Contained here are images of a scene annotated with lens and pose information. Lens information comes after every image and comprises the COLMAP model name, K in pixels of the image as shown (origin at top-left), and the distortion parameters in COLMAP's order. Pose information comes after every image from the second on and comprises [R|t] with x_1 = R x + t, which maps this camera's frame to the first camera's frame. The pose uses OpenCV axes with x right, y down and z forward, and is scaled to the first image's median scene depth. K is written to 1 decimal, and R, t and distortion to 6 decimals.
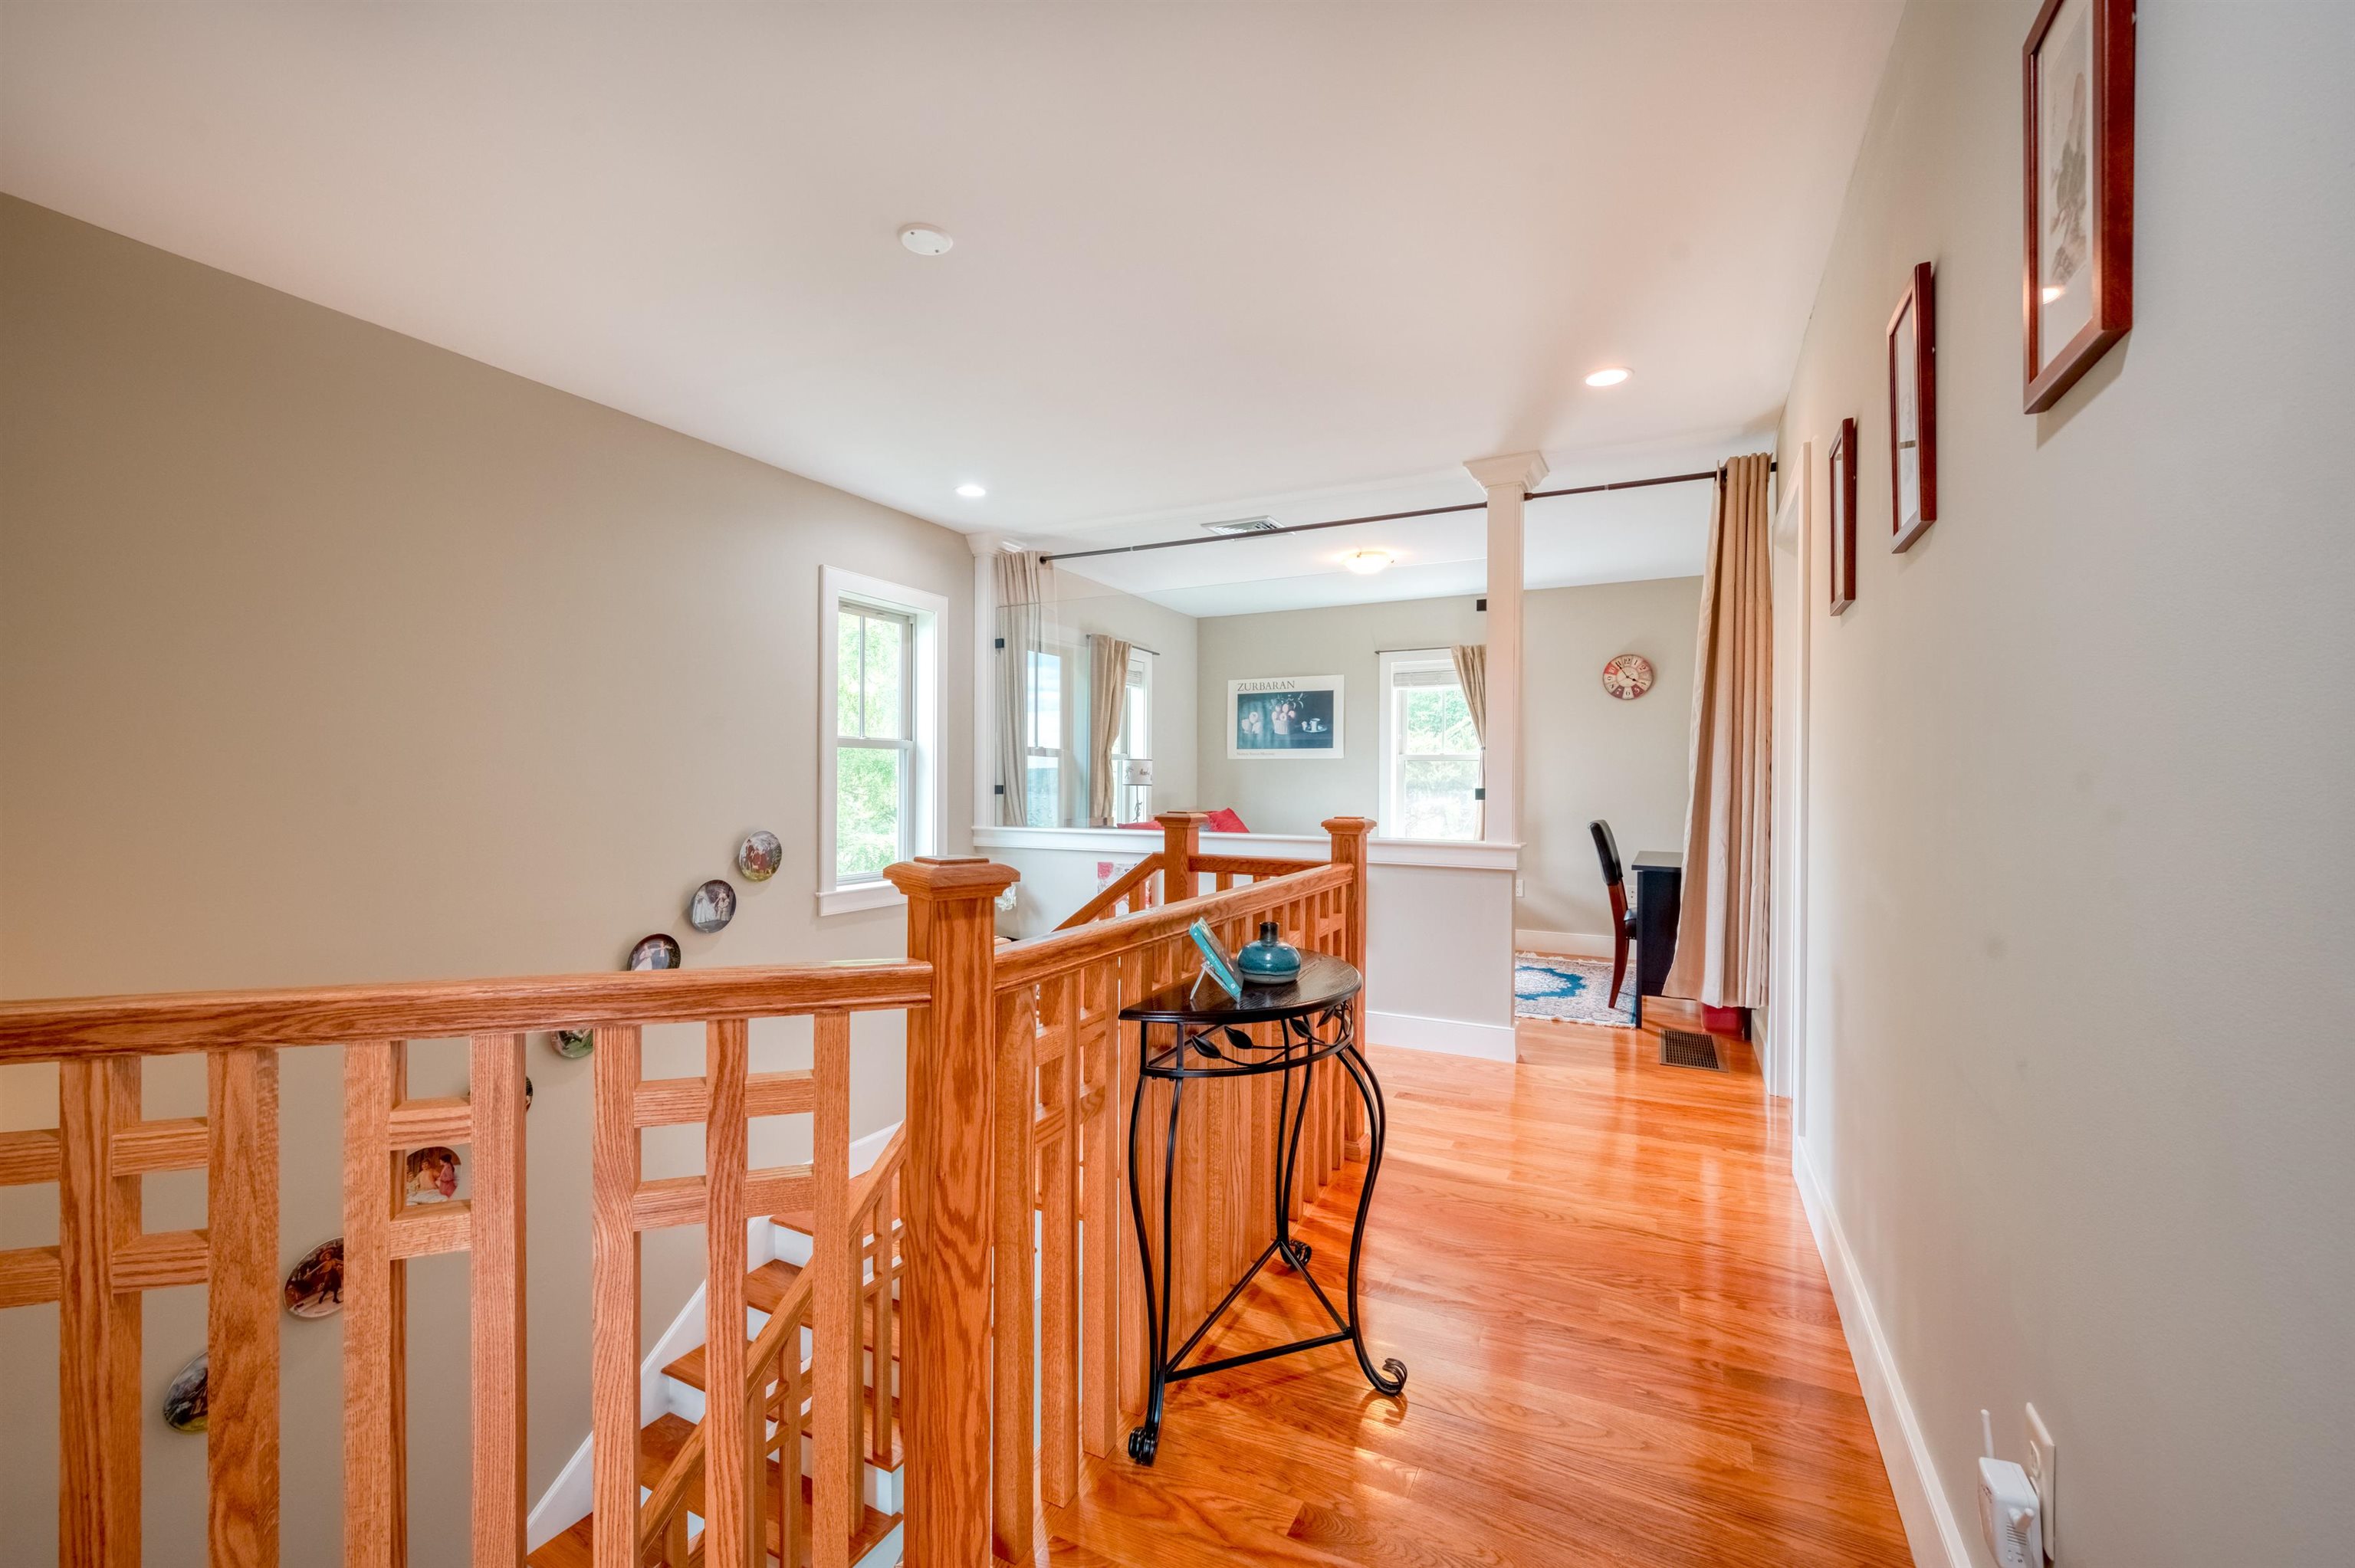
lens RADIAL K [[974.6, 0, 1169.2], [0, 974.6, 783.6], [0, 0, 1]] dist [-0.000998, -0.000062]
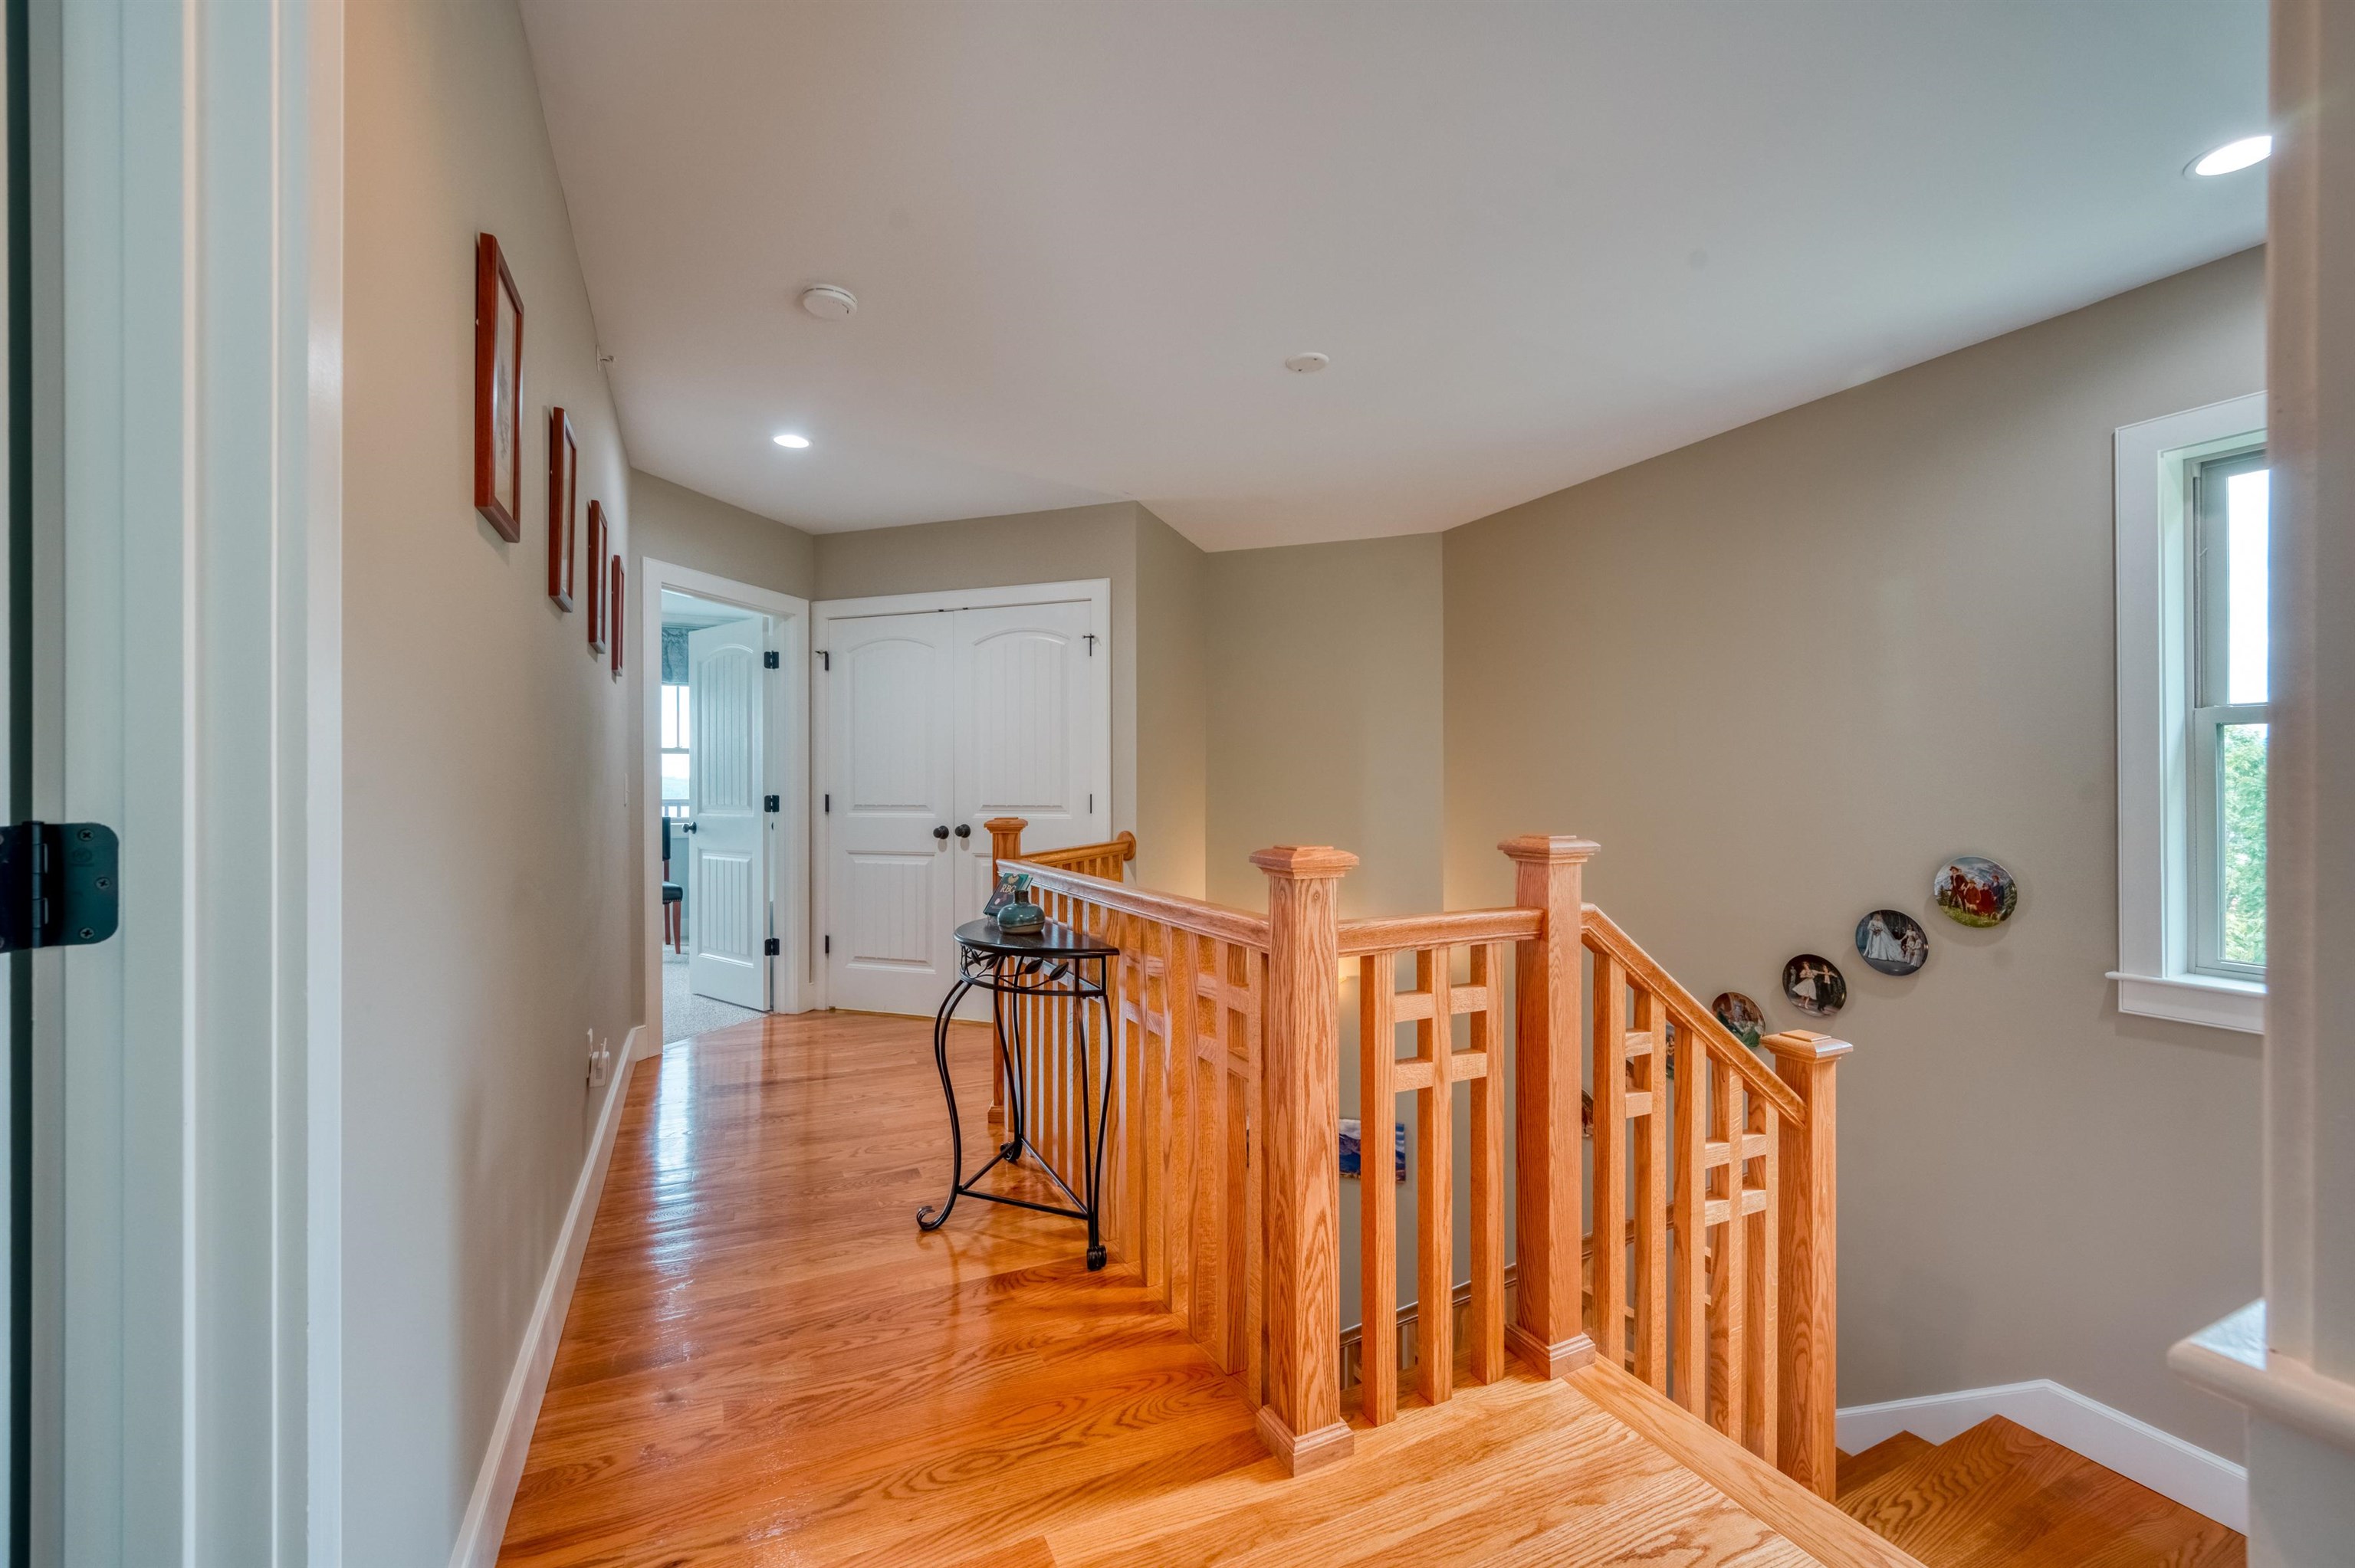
lens RADIAL K [[974.6, 0, 1173.5], [0, 974.6, 791.0], [0, 0, 1]] dist [-0.000998, -0.000062]
pose [[-0.606695, -0.008845, -0.794886, 0.537517], [-0.008077, 0.999955, -0.004962, 0.008492], [0.794894, 0.003409, -0.606739, 1.017057]]
